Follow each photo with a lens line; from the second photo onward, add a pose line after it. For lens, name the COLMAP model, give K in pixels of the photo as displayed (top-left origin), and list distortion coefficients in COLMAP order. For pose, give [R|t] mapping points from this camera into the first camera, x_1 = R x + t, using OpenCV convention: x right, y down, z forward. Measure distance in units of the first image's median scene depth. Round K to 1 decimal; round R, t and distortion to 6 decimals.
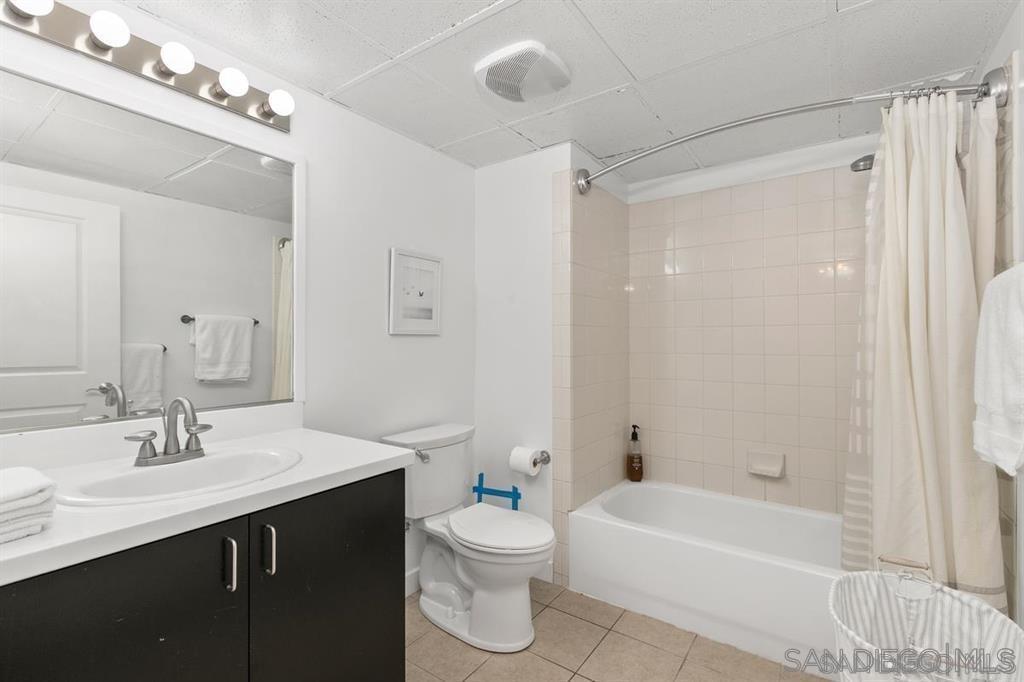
lens RADIAL K [[472.1, 0, 510.2], [0, 472.1, 344.4], [0, 0, 1]] dist [-0.000535, 0.001015]
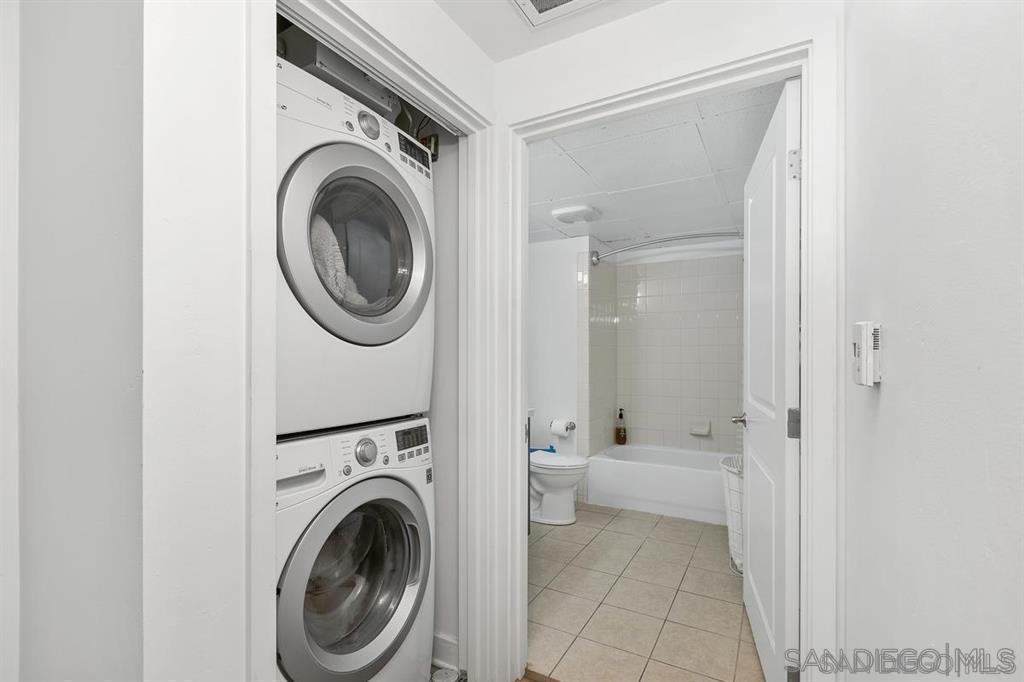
lens RADIAL K [[472.1, 0, 516.5], [0, 472.1, 359.1], [0, 0, 1]] dist [-0.000535, 0.001015]
pose [[0.994454, 0.000320, 0.105171, -0.292108], [-0.001442, 0.999943, 0.010598, -0.010312], [-0.105162, -0.010691, 0.994398, -0.612364]]
